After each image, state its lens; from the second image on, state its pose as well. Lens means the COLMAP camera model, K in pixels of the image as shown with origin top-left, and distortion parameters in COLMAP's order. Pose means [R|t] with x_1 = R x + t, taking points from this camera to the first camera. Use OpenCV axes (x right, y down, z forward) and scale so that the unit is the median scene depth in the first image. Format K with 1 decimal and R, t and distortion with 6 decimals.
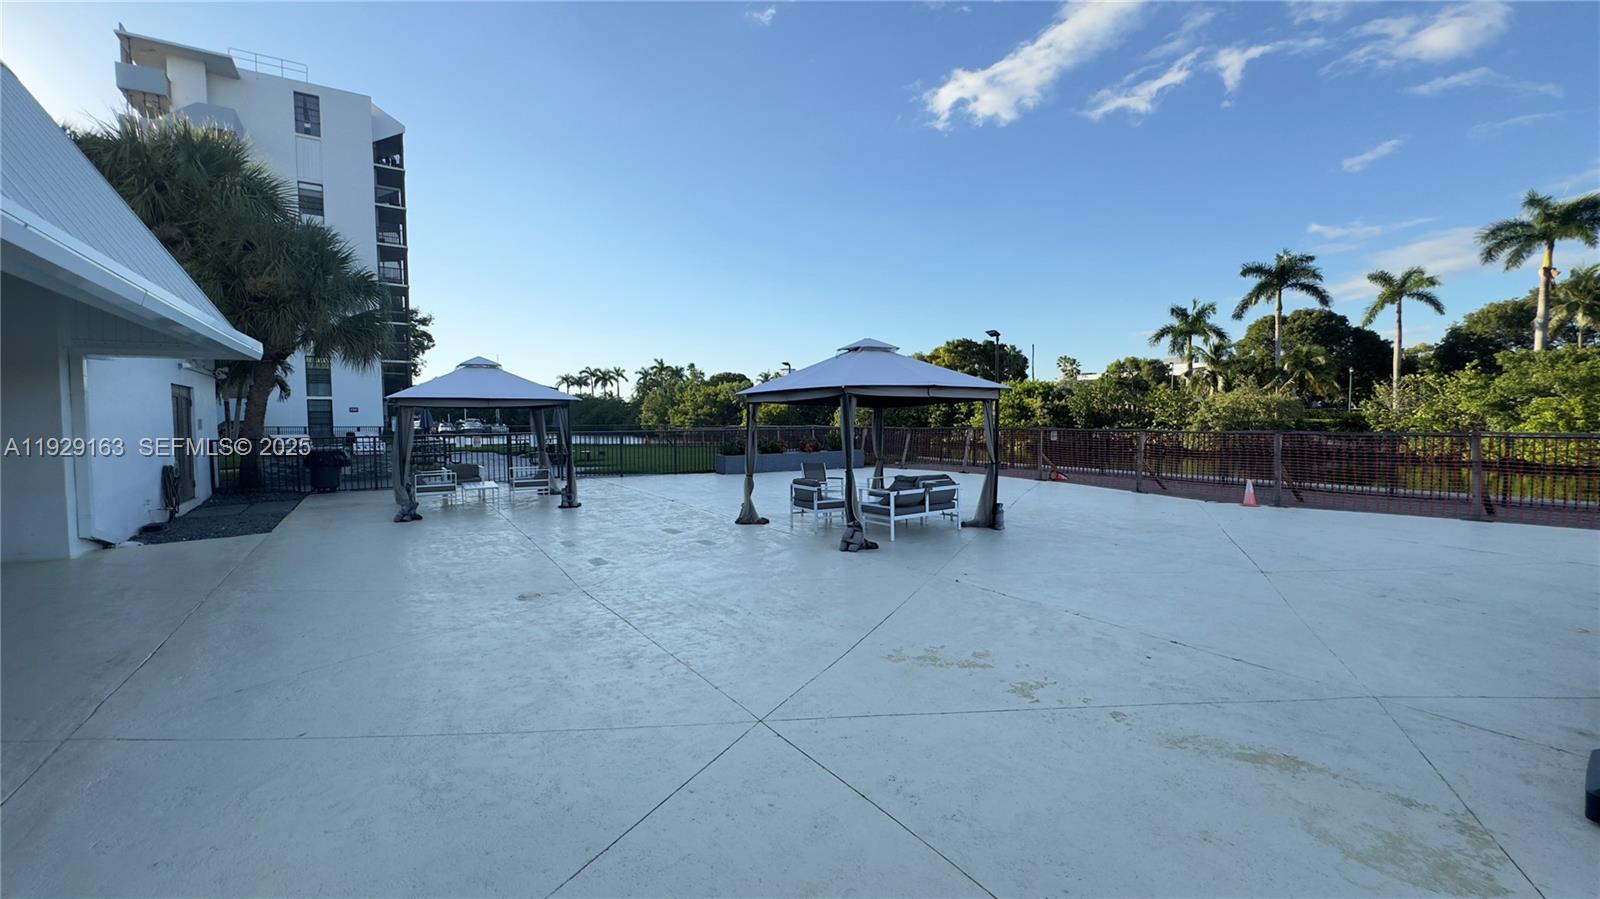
lens RADIAL K [[632.6, 0, 800.8], [0, 632.6, 441.6], [0, 0, 1]] dist [-0.002708, 0.000311]
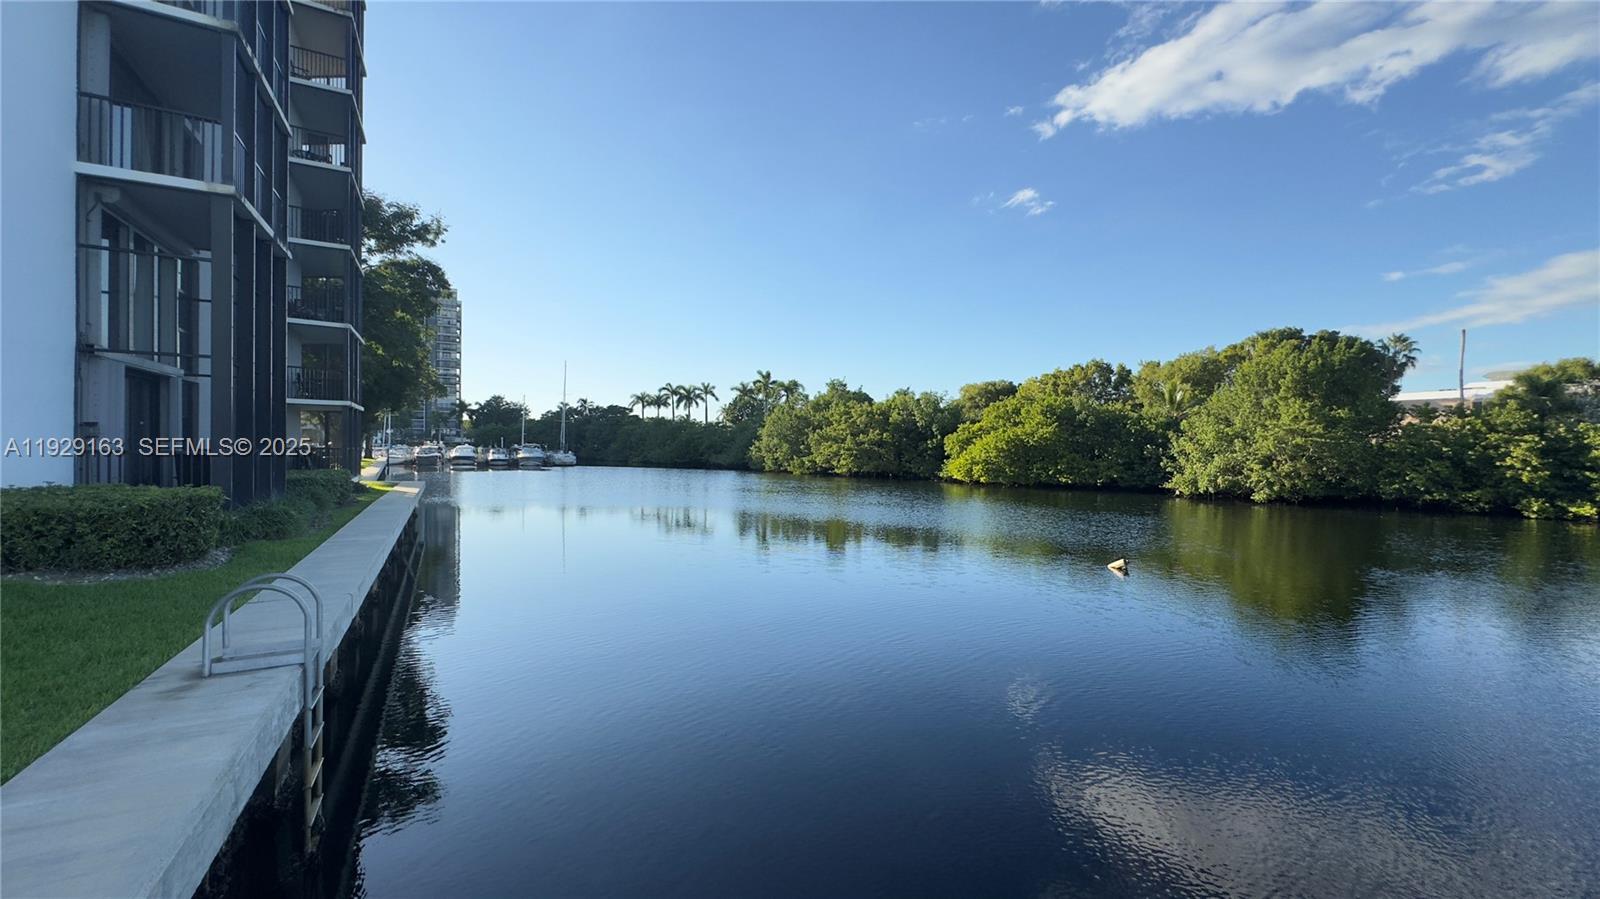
lens RADIAL K [[632.6, 0, 799.1], [0, 632.6, 452.0], [0, 0, 1]] dist [-0.002708, 0.000311]
pose [[0.996376, 0.017727, -0.083188, -0.101623], [-0.020450, 0.999279, -0.031994, -0.006584], [0.082561, 0.033580, 0.996020, 0.206719]]
